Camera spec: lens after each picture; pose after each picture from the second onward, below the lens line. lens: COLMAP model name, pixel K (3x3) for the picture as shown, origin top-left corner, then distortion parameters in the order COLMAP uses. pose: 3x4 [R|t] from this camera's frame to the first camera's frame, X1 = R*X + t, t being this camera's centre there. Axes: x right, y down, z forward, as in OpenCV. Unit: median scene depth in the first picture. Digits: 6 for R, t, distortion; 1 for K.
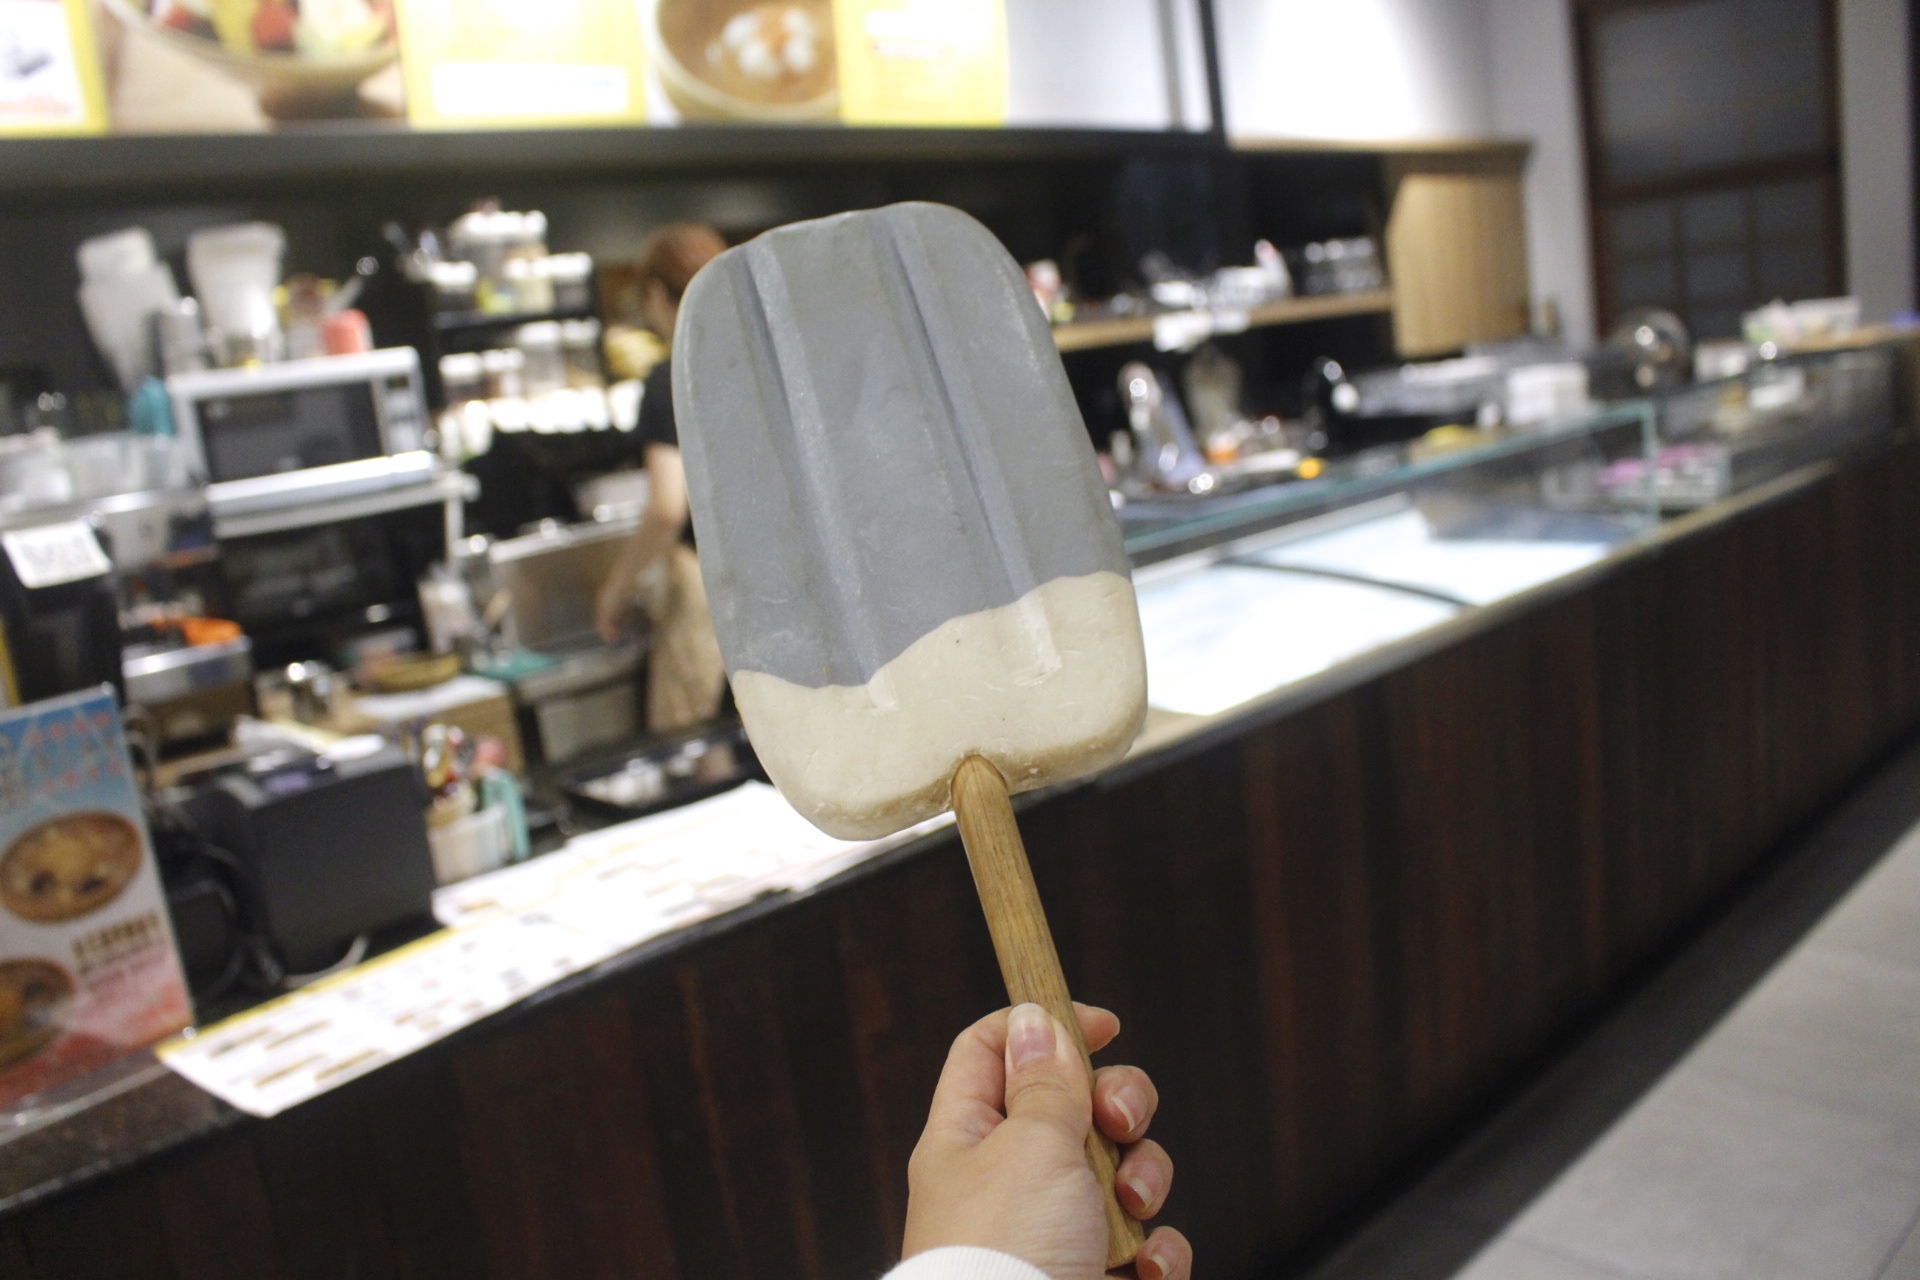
lens RADIAL K [[1597.1, 0, 960.0], [0, 1597.1, 640.0], [0, 0, 1]] dist [-0.165979, 0.135762]
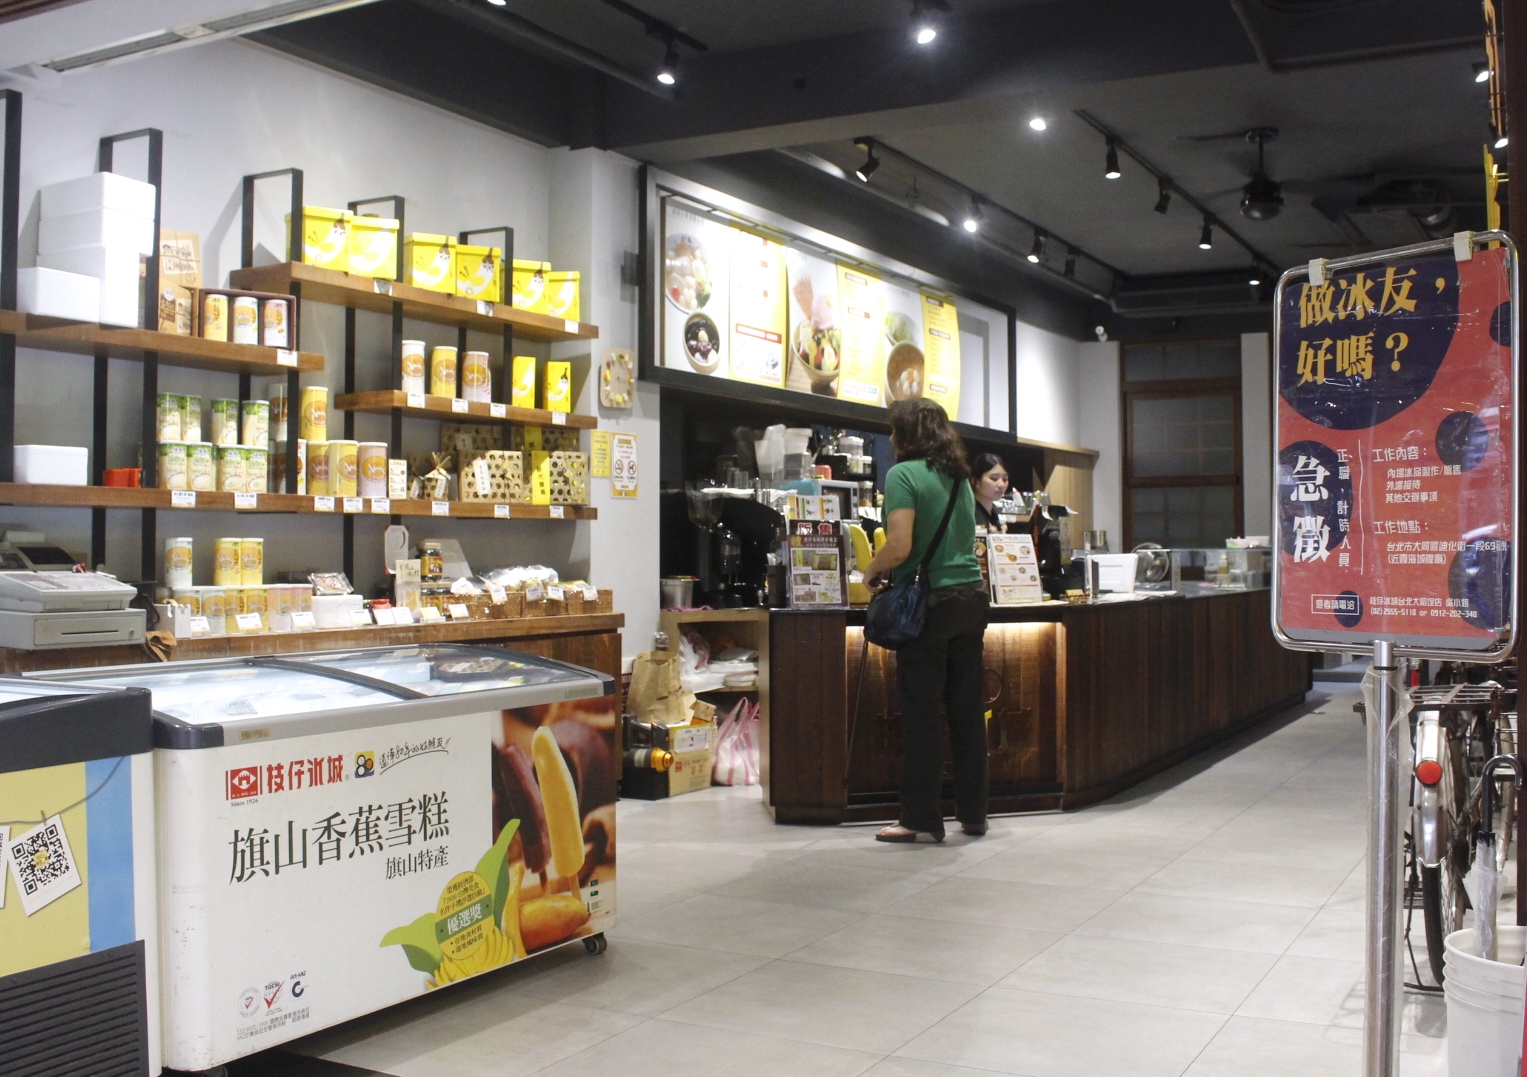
lens RADIAL K [[1590.9, 0, 821.8], [0, 1590.9, 512.7], [0, 0, 1]] dist [-0.156783, 0.133759]
pose [[0.935756, 0.124961, 0.329765, -0.904534], [-0.045947, 0.970344, -0.237320, 0.365146], [-0.349642, 0.206922, 0.913747, -1.043171]]
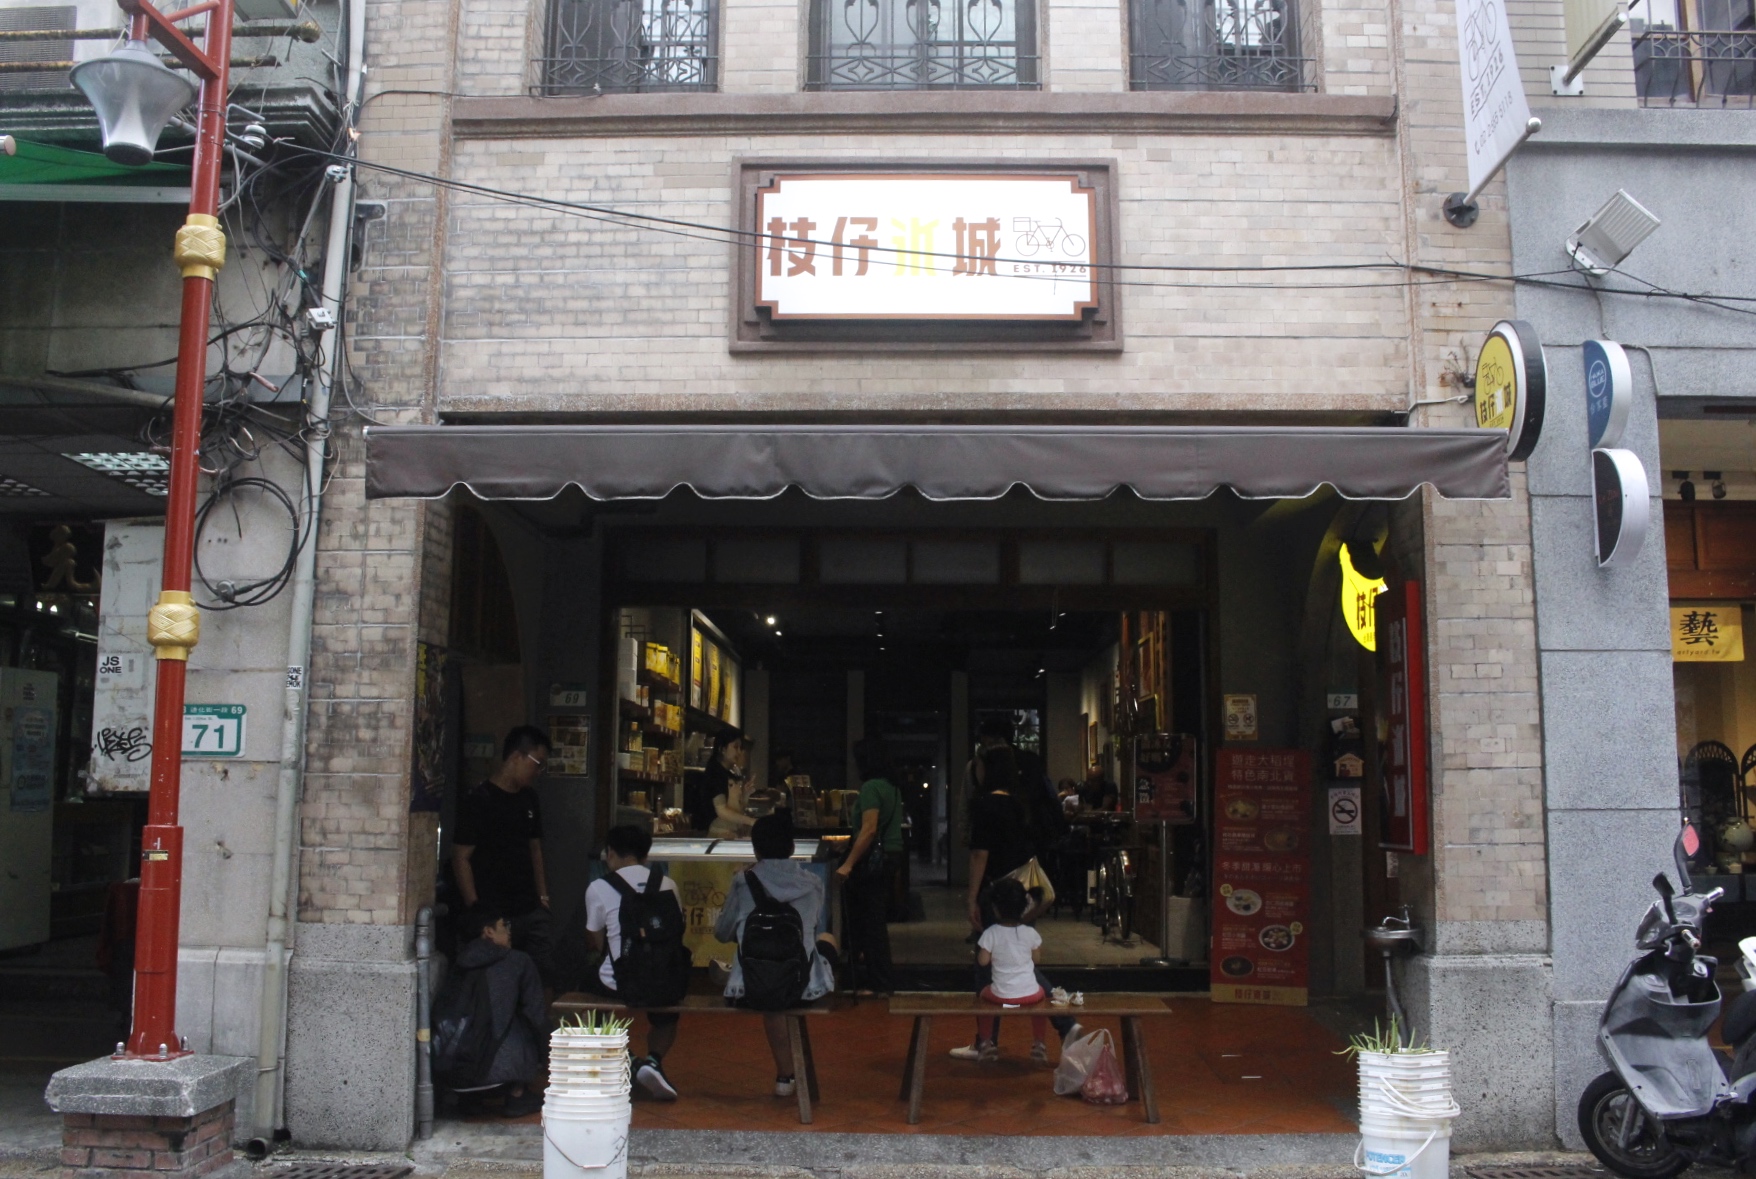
lens RADIAL K [[1573.8, 0, 878.0], [0, 1573.8, 589.5], [0, 0, 1]] dist [-0.156305, 0.125391]
pose [[0.696044, 0.221391, 0.683015, -2.438350], [0.042670, 0.936839, -0.347149, 0.723396], [-0.716730, 0.270775, 0.642634, -1.870287]]
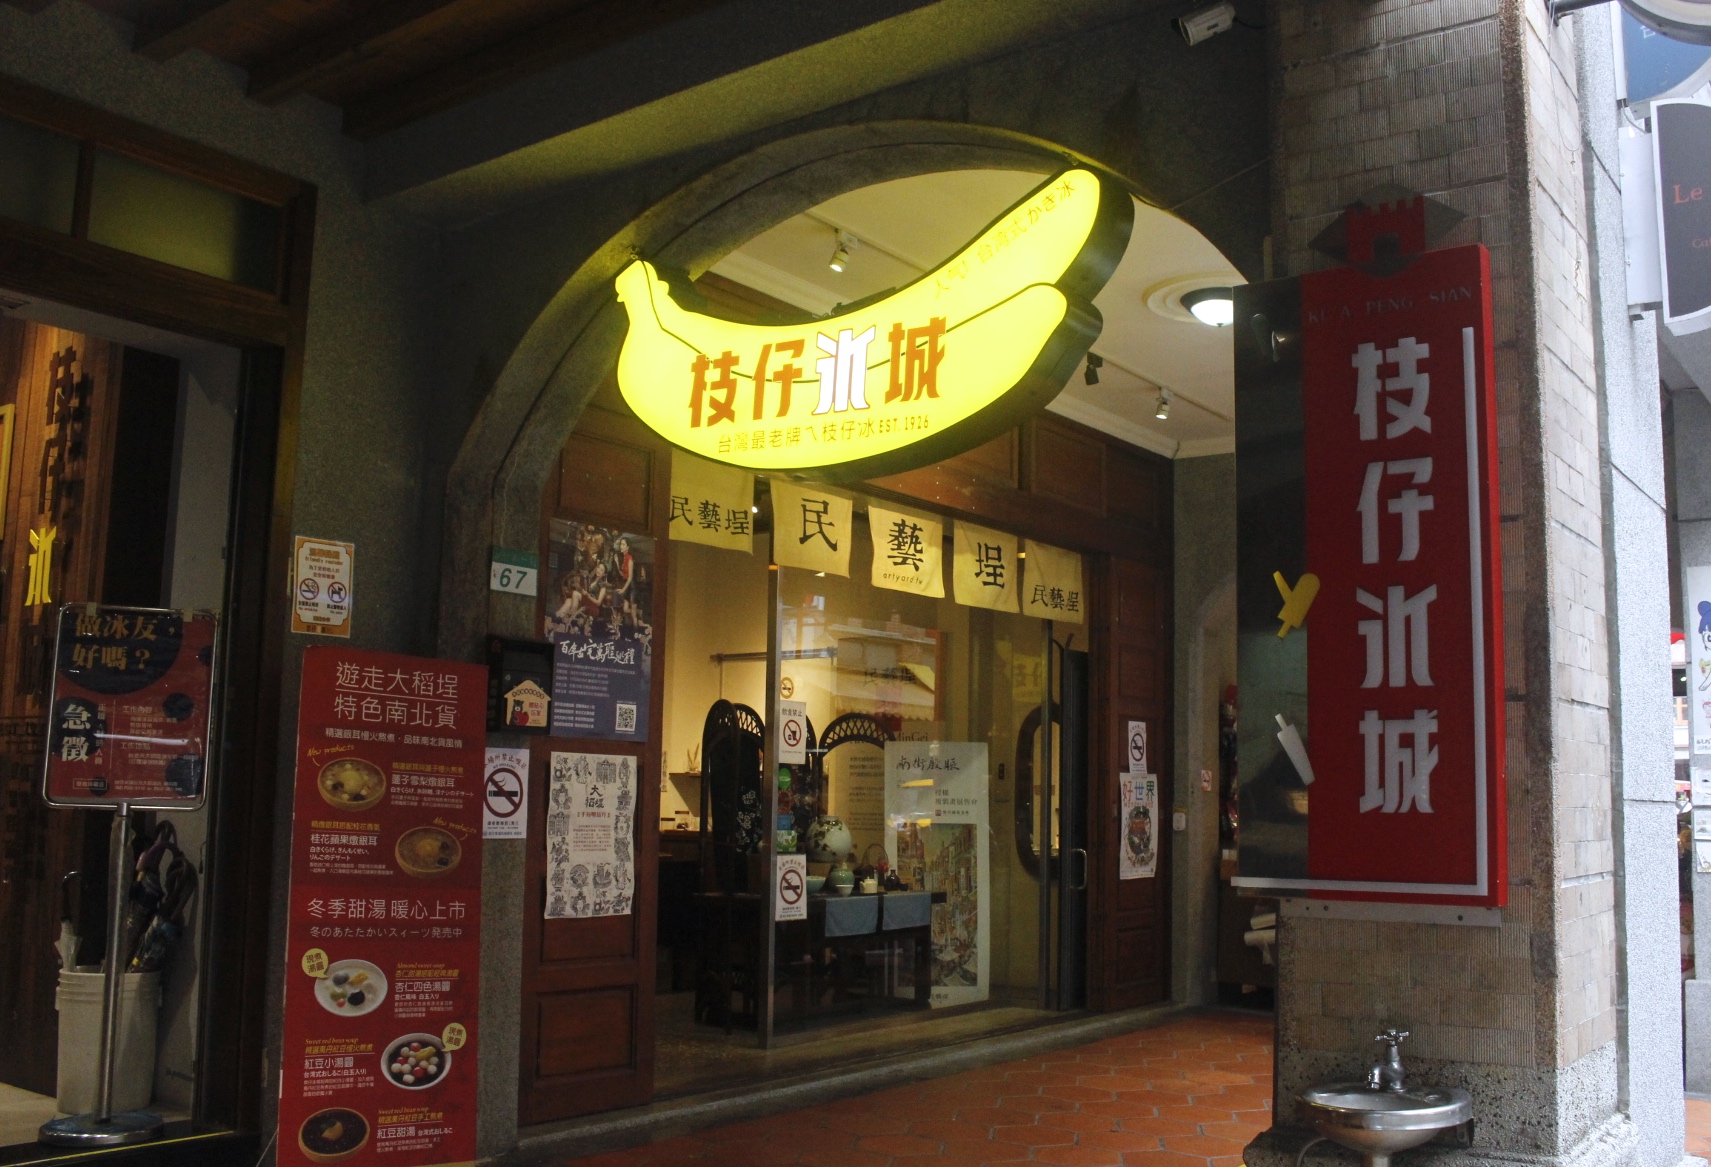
lens RADIAL K [[1582.3, 0, 916.5], [0, 1582.3, 611.0], [0, 0, 1]] dist [-0.163279, 0.151836]
pose [[-0.188261, 0.237102, 0.953069, -1.598264], [0.188399, 0.961117, -0.201889, 0.450121], [-0.963880, 0.141550, -0.225610, -0.929087]]
